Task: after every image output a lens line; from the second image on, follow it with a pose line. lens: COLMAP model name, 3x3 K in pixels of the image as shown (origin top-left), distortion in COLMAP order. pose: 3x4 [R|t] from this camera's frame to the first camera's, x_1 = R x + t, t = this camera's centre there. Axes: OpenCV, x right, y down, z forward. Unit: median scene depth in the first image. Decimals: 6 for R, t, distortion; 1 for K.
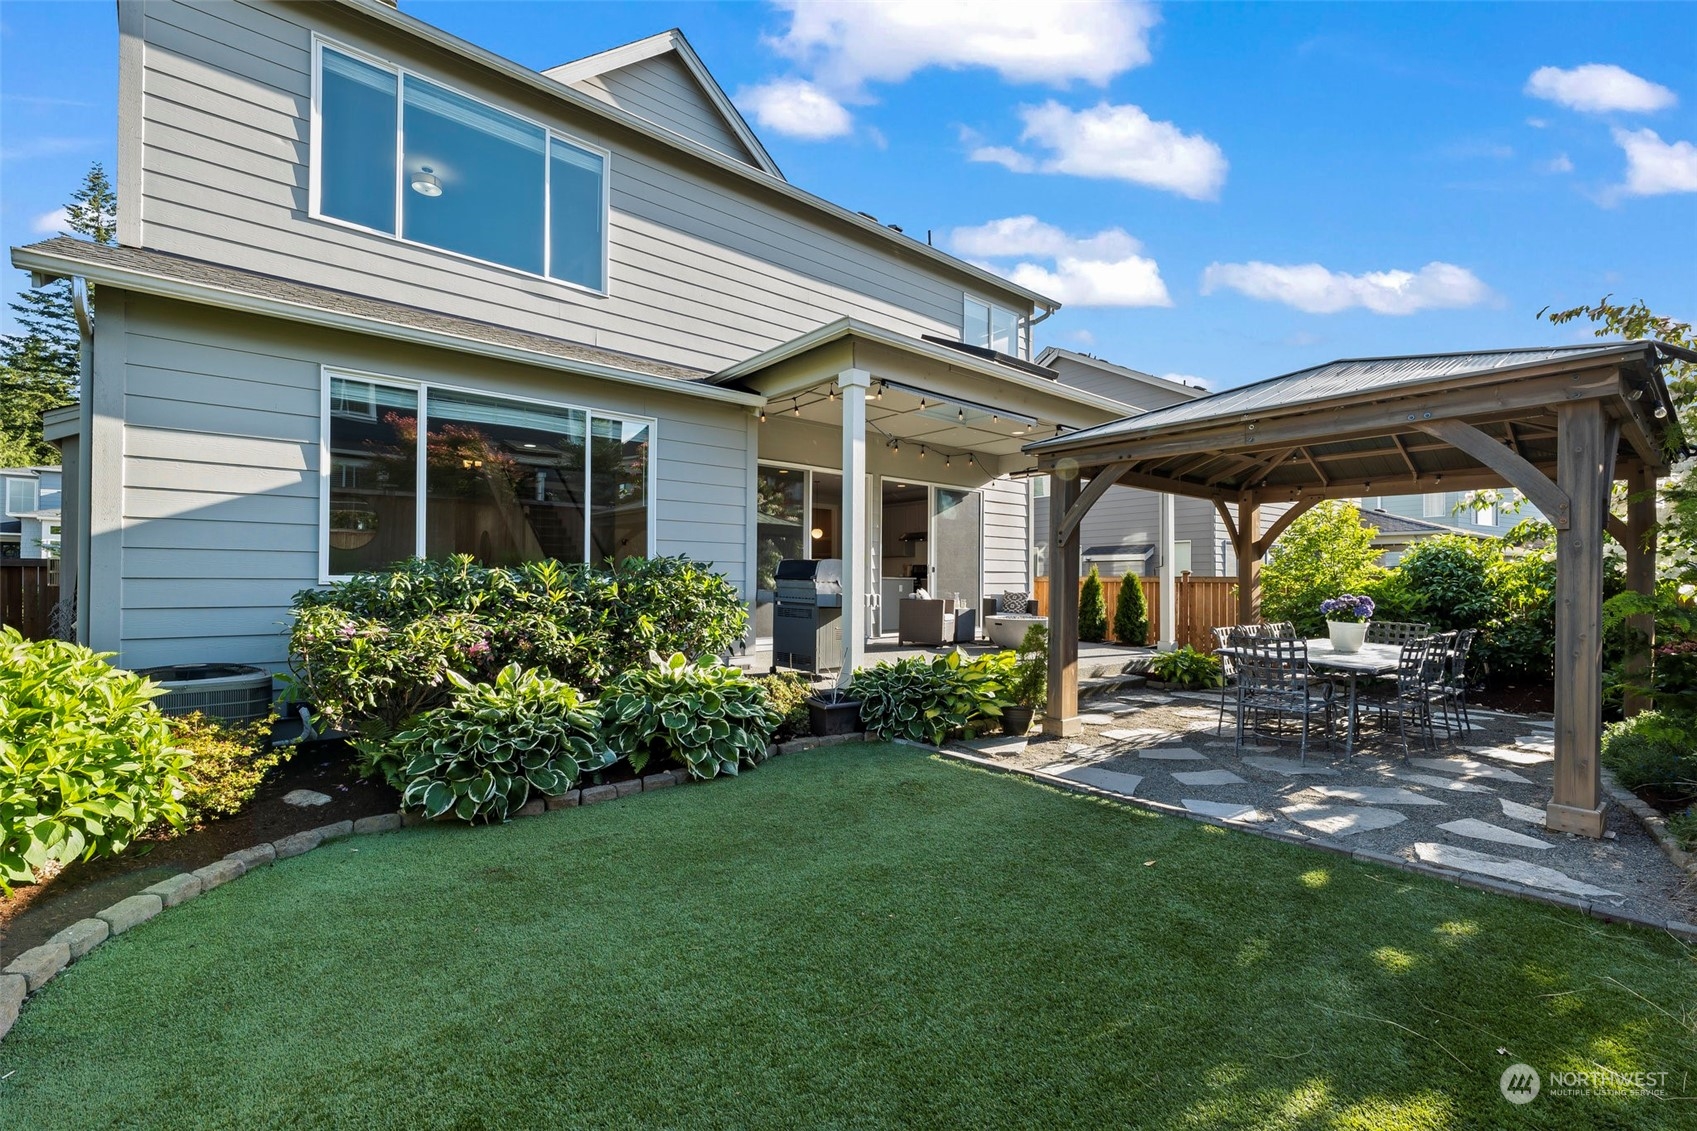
lens RADIAL K [[703.9, 0, 843.1], [0, 703.9, 574.9], [0, 0, 1]] dist [-0.000140, -0.000477]
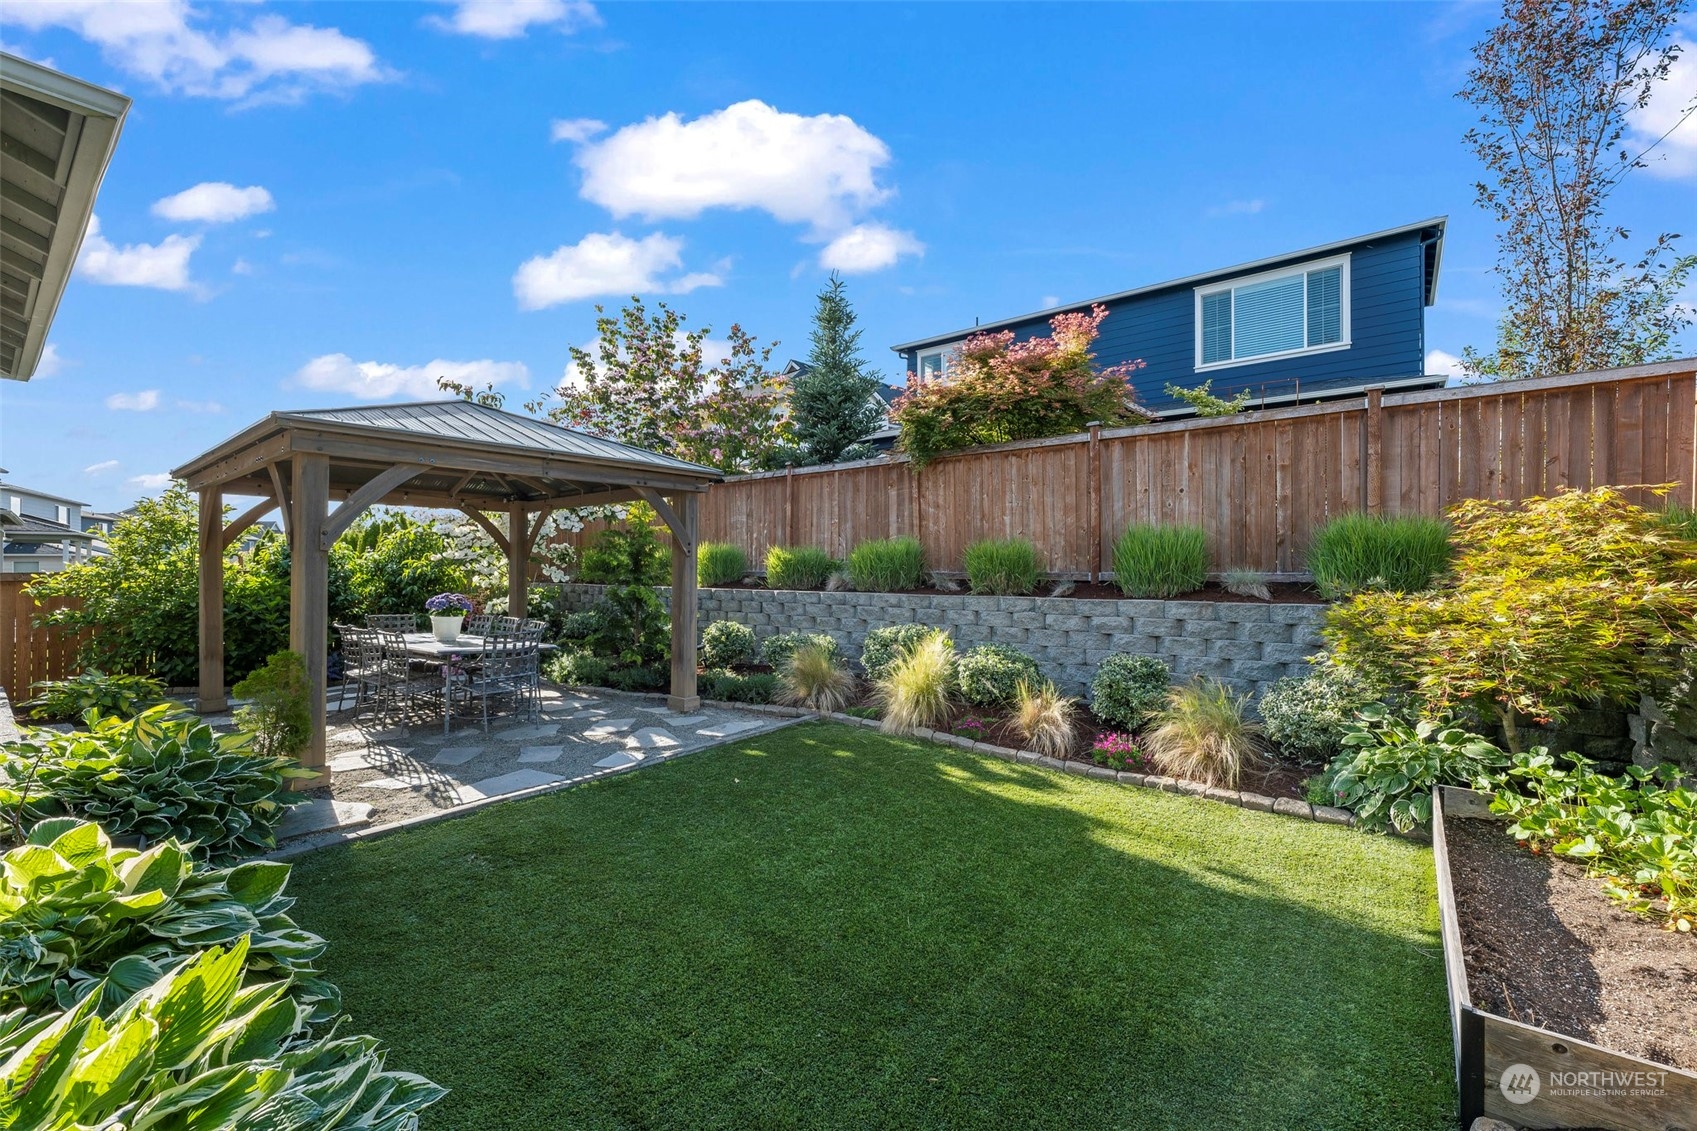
lens RADIAL K [[703.9, 0, 842.4], [0, 703.9, 566.8], [0, 0, 1]] dist [-0.000140, -0.000477]
pose [[-0.183064, -0.004391, 0.983091, -0.687342], [-0.005652, 0.999978, 0.003414, -0.028215], [-0.983085, -0.004931, -0.183085, 0.685472]]
